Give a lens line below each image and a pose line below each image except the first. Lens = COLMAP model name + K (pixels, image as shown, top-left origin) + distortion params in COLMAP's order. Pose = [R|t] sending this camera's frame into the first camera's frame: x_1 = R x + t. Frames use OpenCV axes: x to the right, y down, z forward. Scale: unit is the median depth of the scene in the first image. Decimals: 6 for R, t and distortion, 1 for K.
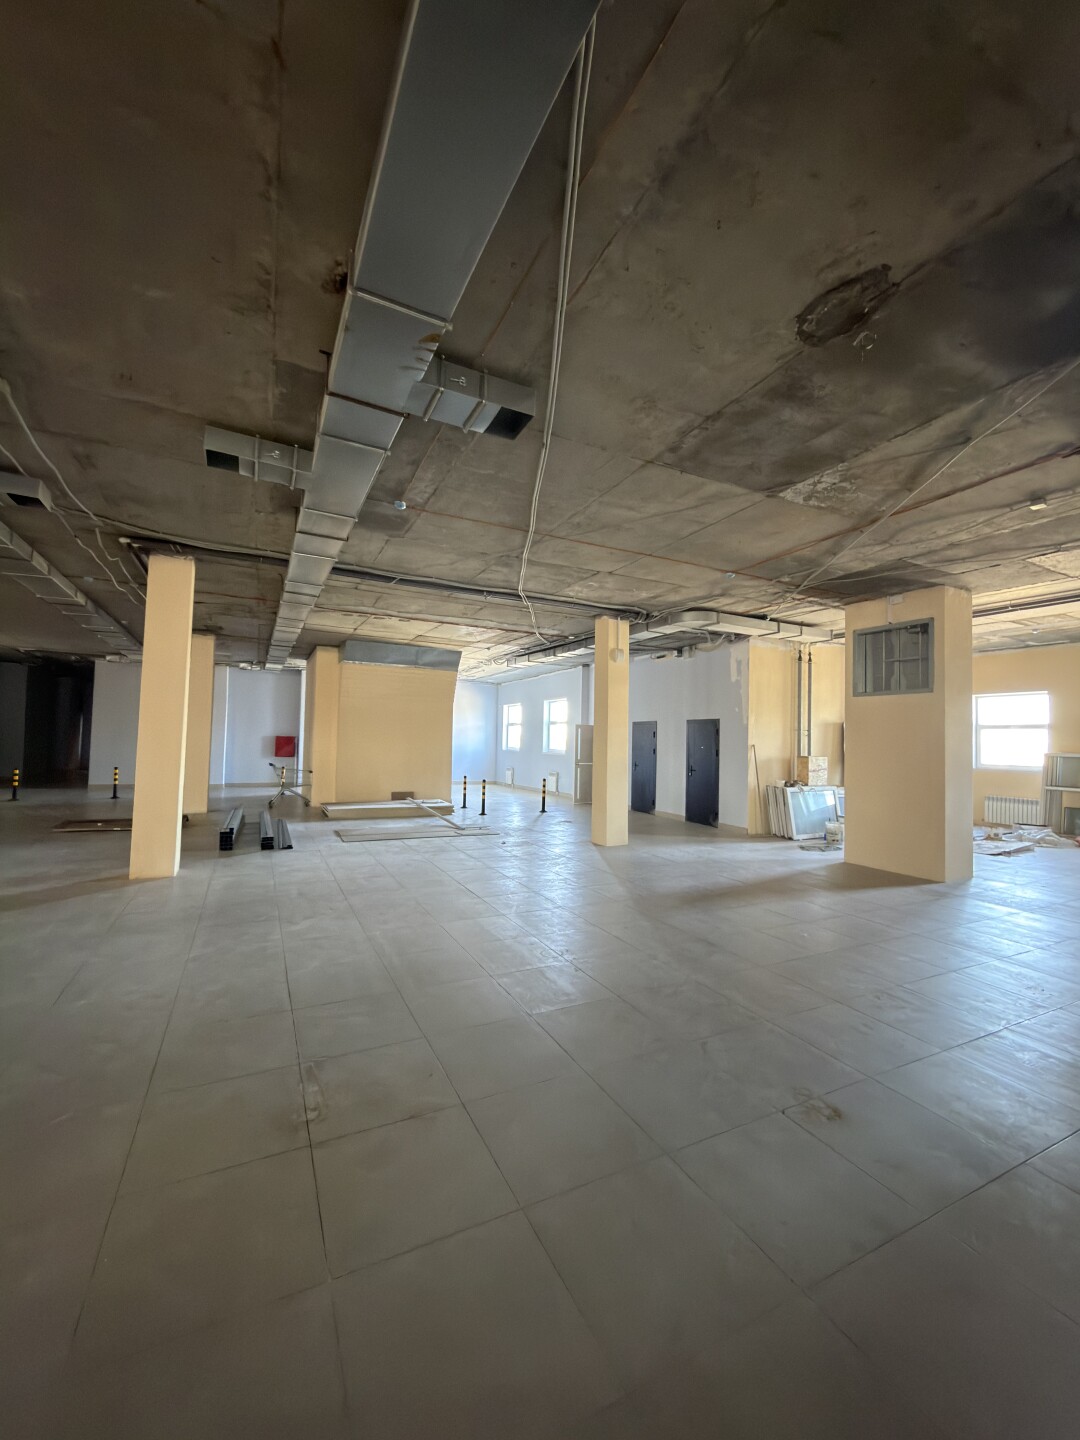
lens RADIAL K [[577.6, 0, 539.9], [0, 577.6, 720.1], [0, 0, 1]] dist [-0.000303, 0.000012]
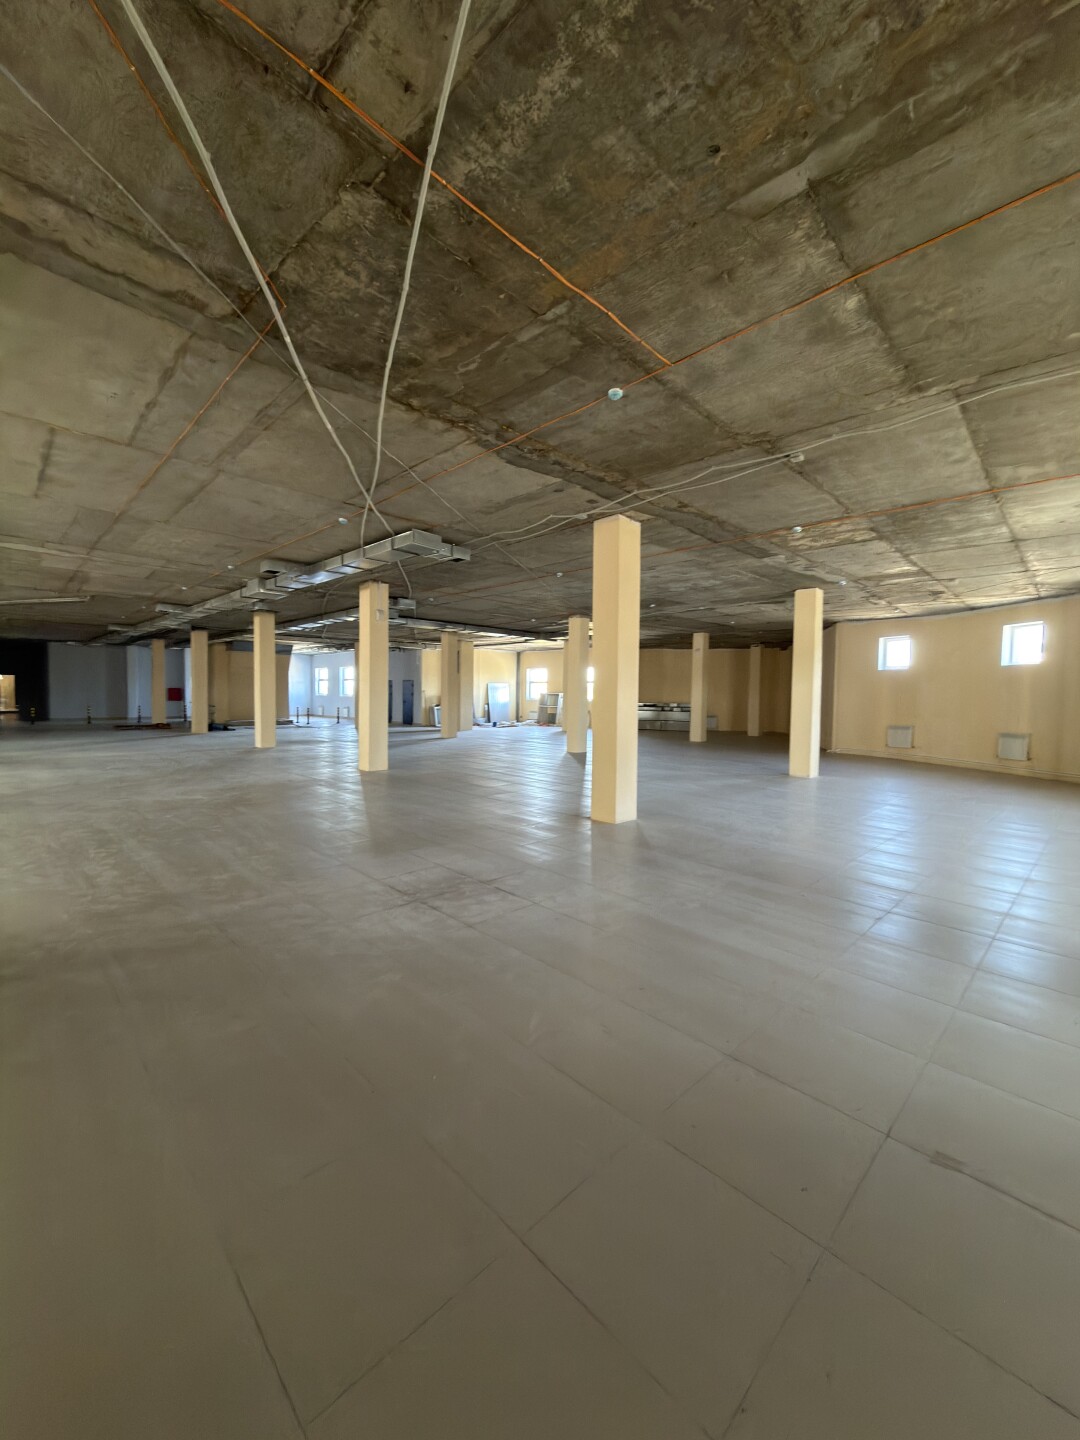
lens RADIAL K [[577.6, 0, 534.9], [0, 577.6, 719.6], [0, 0, 1]] dist [-0.000303, 0.000012]
pose [[0.952425, -0.027248, 0.303554, 0.039439], [-0.000852, 0.995754, 0.092055, -0.042245], [-0.304773, -0.087934, 0.948357, -1.024793]]
